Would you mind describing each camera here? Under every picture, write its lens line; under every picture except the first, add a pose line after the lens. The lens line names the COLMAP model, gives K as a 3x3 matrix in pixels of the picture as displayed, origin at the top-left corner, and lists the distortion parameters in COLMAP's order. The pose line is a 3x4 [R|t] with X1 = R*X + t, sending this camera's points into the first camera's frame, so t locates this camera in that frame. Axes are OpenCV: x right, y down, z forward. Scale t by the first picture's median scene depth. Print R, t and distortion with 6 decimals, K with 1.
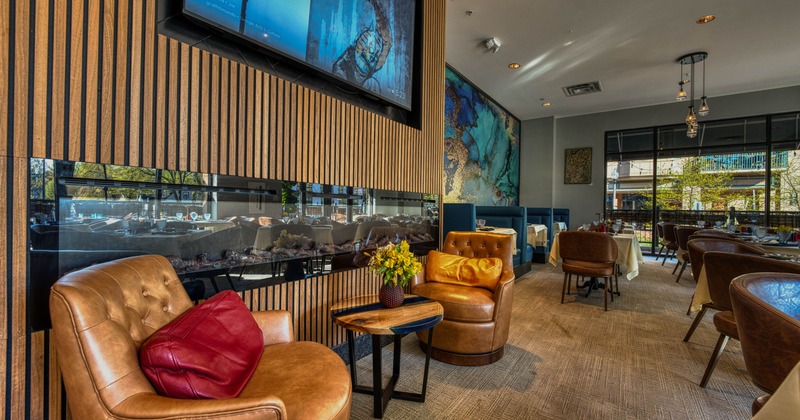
lens RADIAL K [[322.3, 0, 400.0], [0, 322.3, 210.0], [0, 0, 1]] dist [-0.009851, -0.000027]
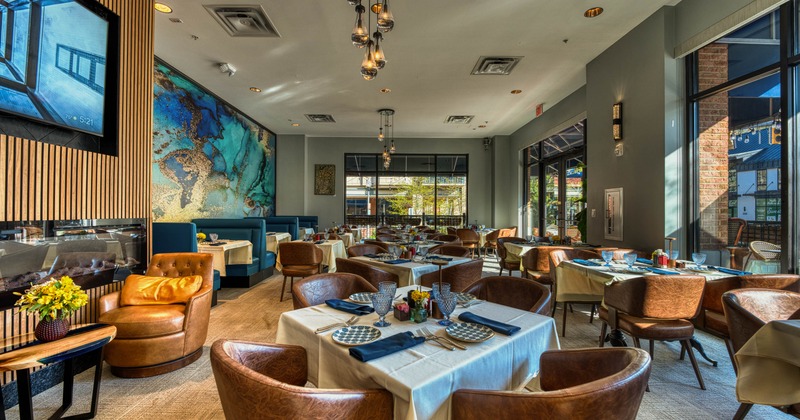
lens RADIAL K [[322.3, 0, 400.0], [0, 322.3, 210.0], [0, 0, 1]] dist [-0.009851, -0.000027]
pose [[0.794190, -0.009123, 0.607601, 0.106691], [0.010429, 0.999945, 0.001383, -0.048962], [-0.607580, 0.005238, 0.794241, -0.221274]]
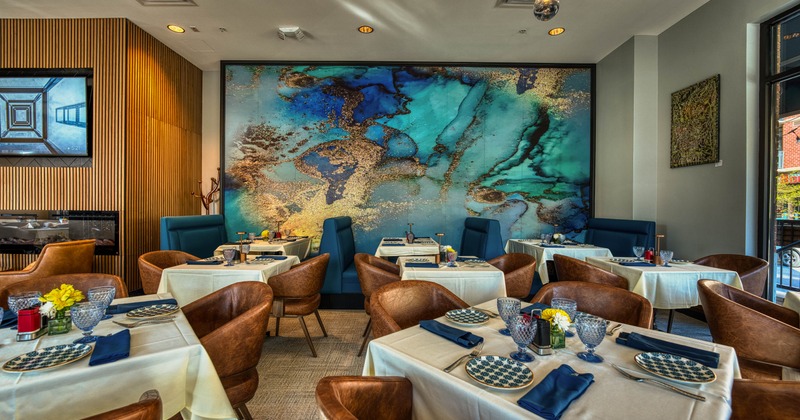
lens RADIAL K [[322.3, 0, 400.0], [0, 322.3, 210.0], [0, 0, 1]] dist [-0.009851, -0.000027]
pose [[0.594857, -0.005798, -0.803811, 1.364029], [-0.001790, 0.999962, -0.008537, -0.031913], [0.803830, 0.006517, 0.594824, 0.850712]]
